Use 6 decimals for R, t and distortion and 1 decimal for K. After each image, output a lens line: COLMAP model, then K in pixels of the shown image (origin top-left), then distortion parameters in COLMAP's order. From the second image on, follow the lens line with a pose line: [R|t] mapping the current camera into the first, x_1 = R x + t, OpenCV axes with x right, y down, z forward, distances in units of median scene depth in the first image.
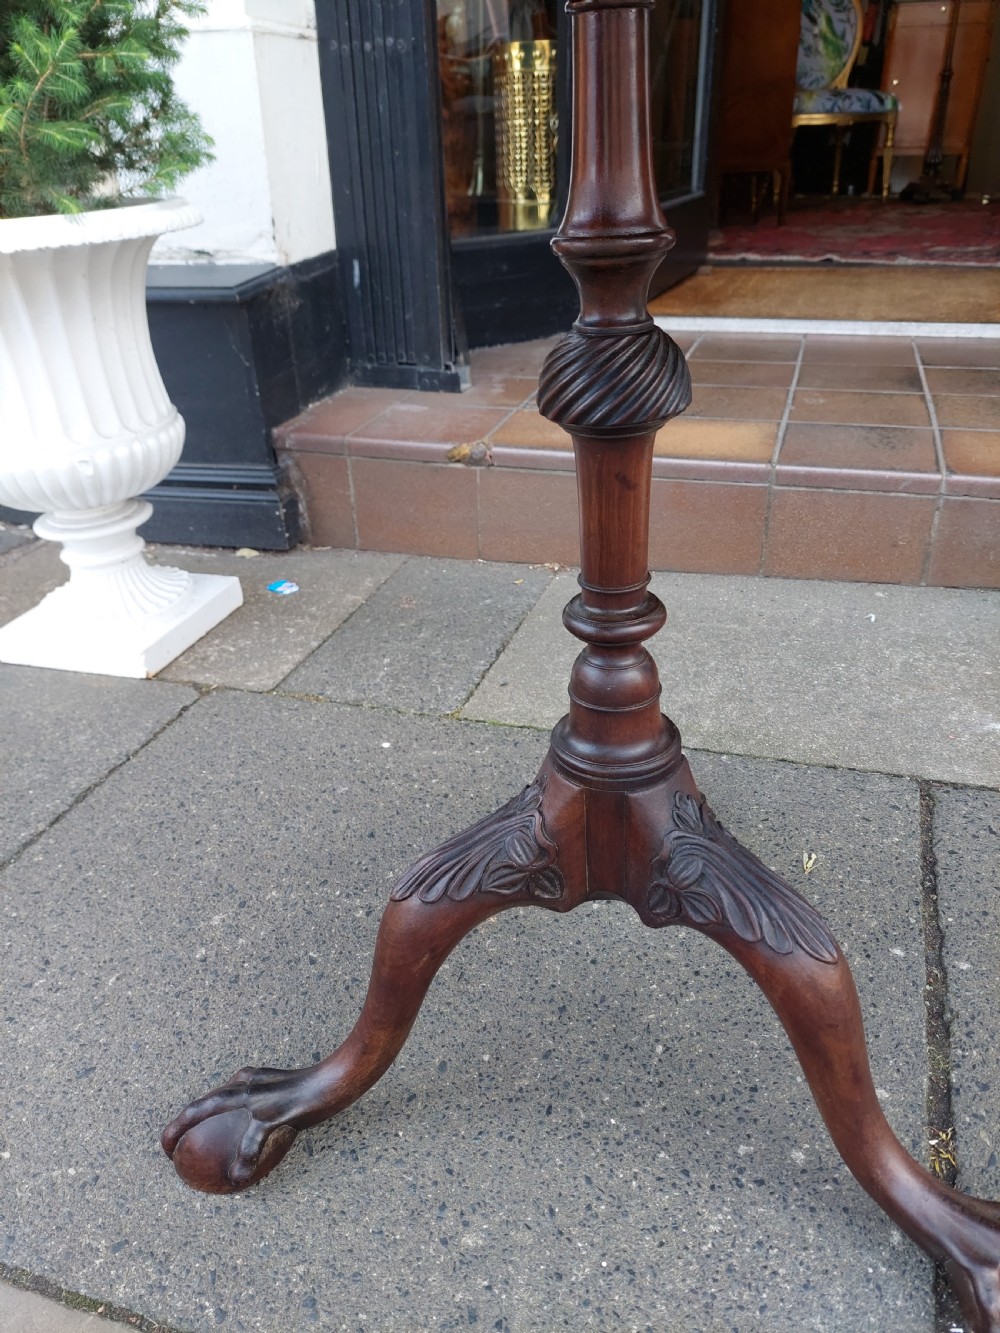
lens RADIAL K [[972.7, 0, 501.3], [0, 972.7, 688.3], [0, 0, 1]] dist [0.034290, -0.038378]
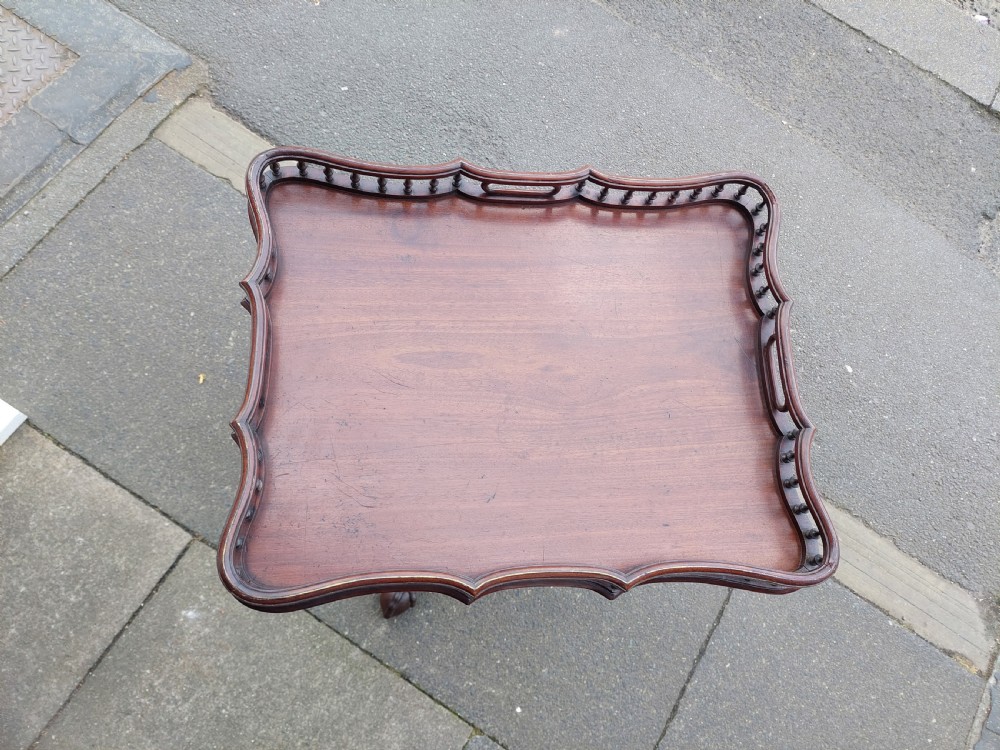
lens RADIAL K [[724.5, 0, 497.3], [0, 724.5, 373.2], [0, 0, 1]] dist [0.084239, -0.129598]
pose [[-0.969003, -0.246993, -0.005315, 0.072000], [0.035116, -0.158997, 0.986654, -1.108830], [-0.244542, 0.955884, 0.162742, 0.201446]]
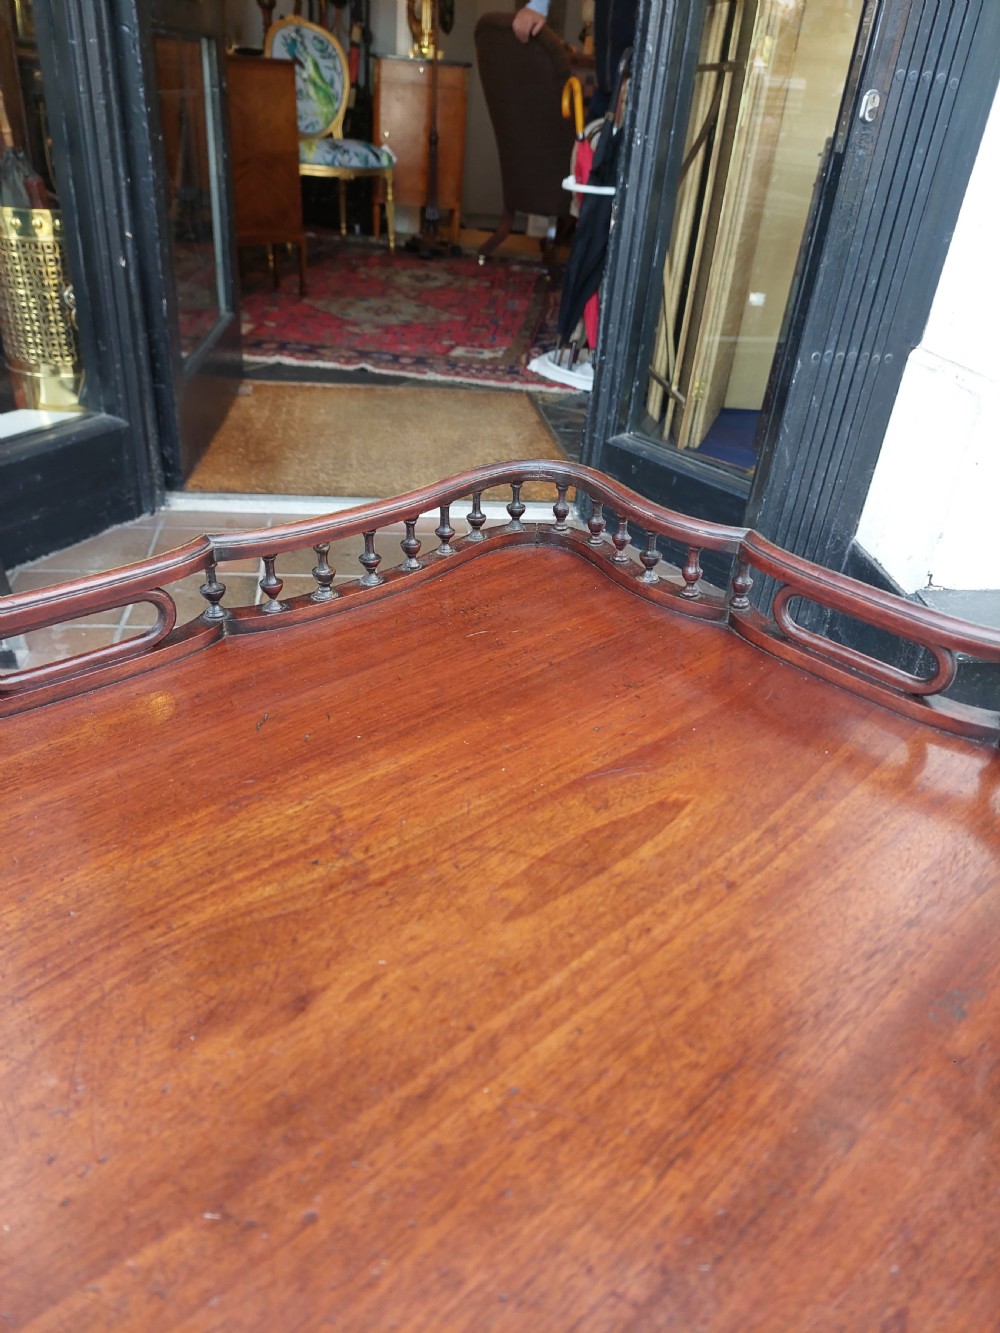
lens RADIAL K [[975.2, 0, 500.0], [0, 975.2, 666.5], [0, 0, 1]] dist [0.110353, -0.144587]
pose [[0.896556, -0.134736, 0.421939, -0.041475], [0.125637, 0.990843, 0.049443, -0.447832], [-0.424737, 0.008682, 0.905275, 0.019126]]
